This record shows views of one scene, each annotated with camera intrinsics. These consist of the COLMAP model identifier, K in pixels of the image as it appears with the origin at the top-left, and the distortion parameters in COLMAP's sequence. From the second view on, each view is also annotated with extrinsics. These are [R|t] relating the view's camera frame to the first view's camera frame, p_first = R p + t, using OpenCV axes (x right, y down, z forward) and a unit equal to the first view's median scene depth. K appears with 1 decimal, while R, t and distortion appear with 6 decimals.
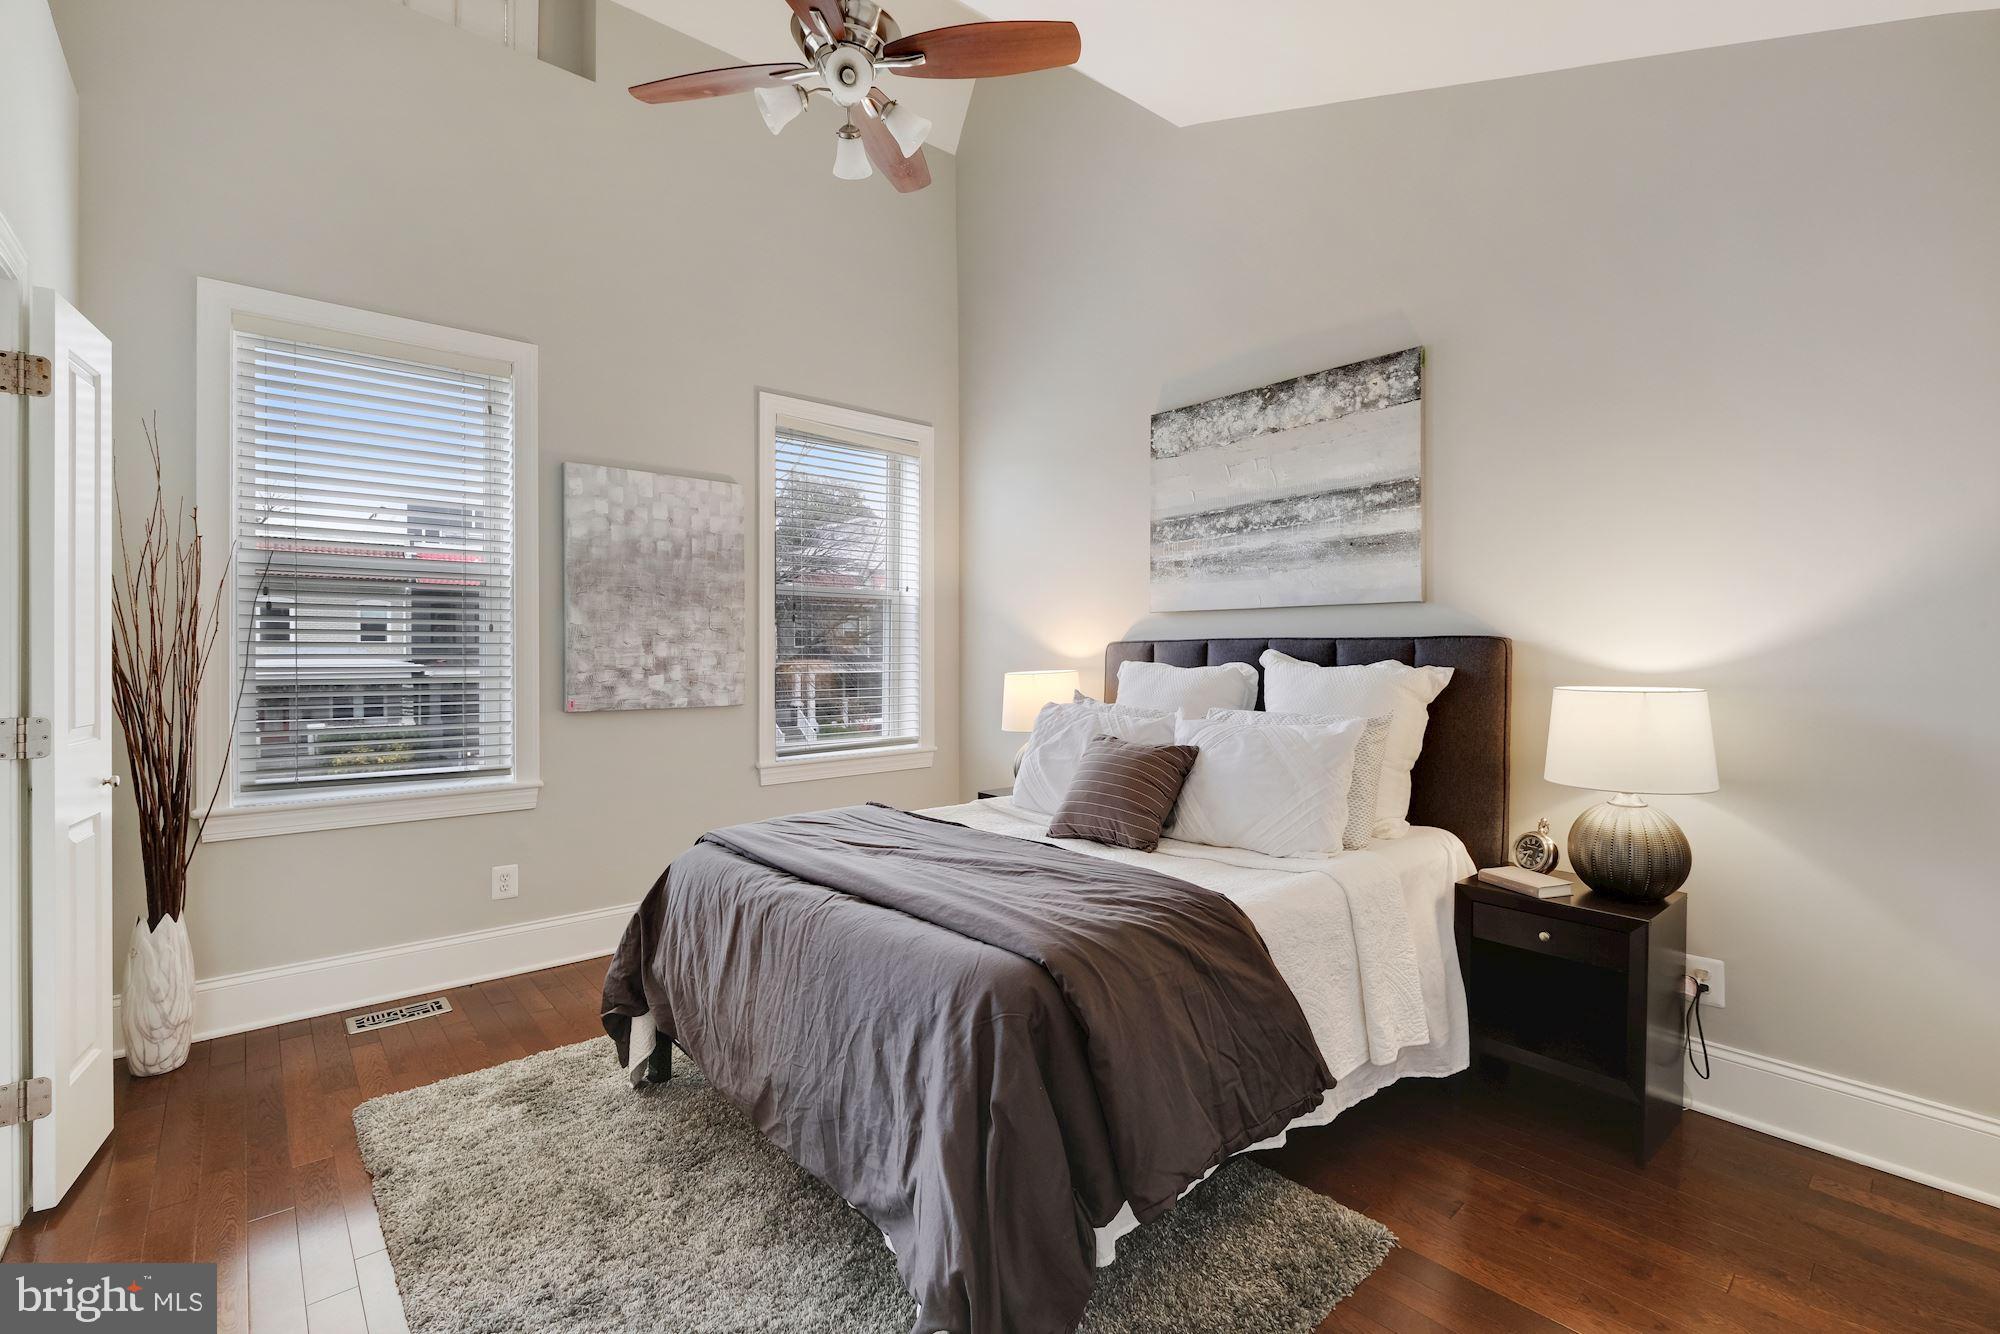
lens RADIAL K [[878.1, 0, 1011.9], [0, 878.1, 654.9], [0, 0, 1]] dist [-0.004506, 0.001313]
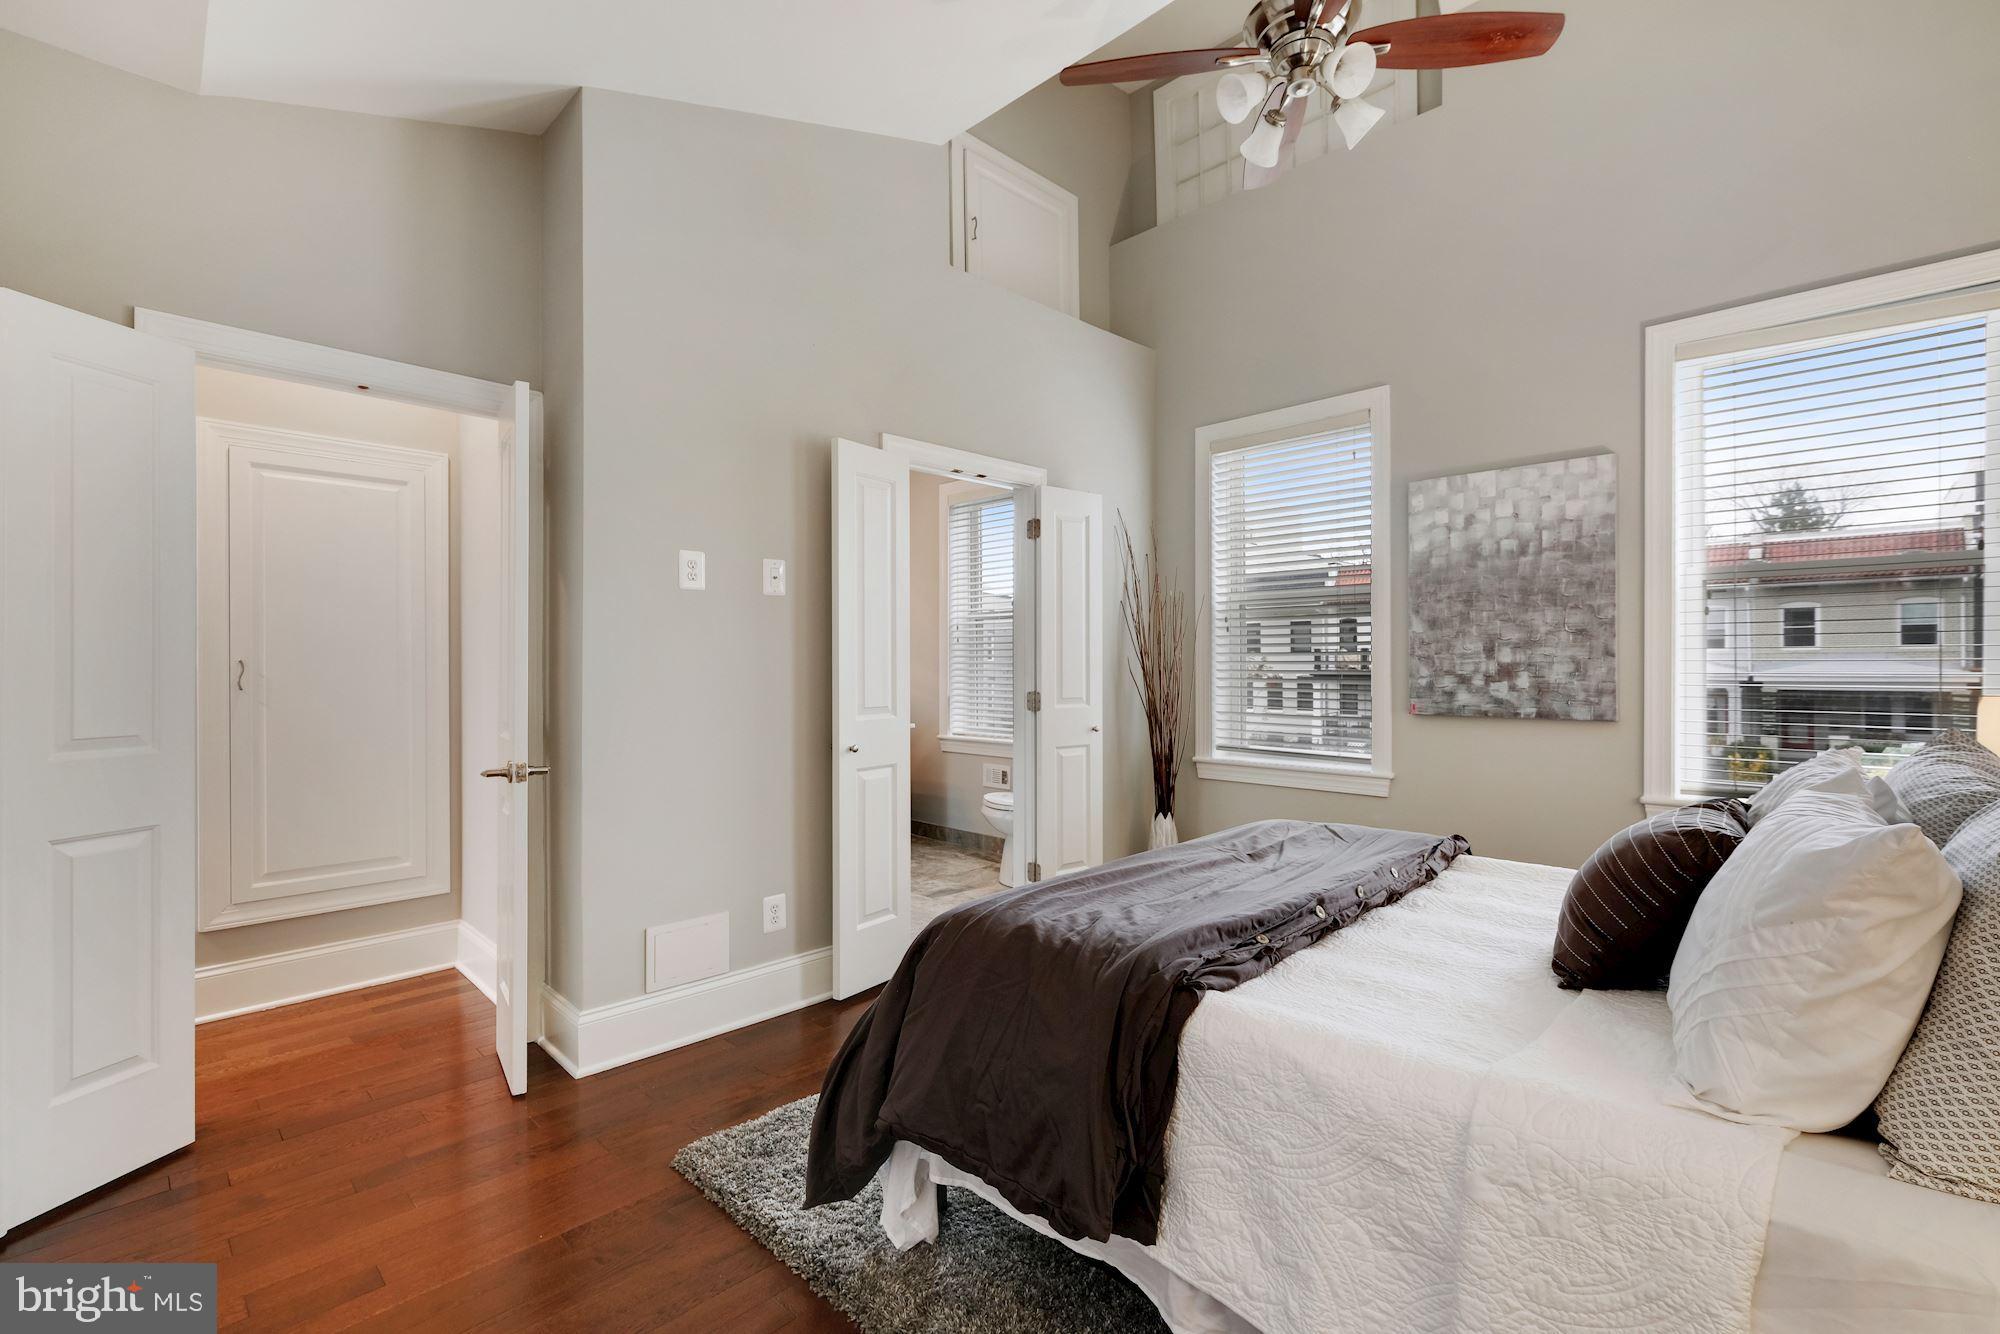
lens RADIAL K [[878.1, 0, 1012.7], [0, 878.1, 668.6], [0, 0, 1]] dist [-0.004506, 0.001313]
pose [[0.059694, 0.006628, -0.998195, 0.512752], [0.001187, 0.999977, 0.006710, 0.001475], [0.998216, -0.001586, 0.059685, 0.418671]]
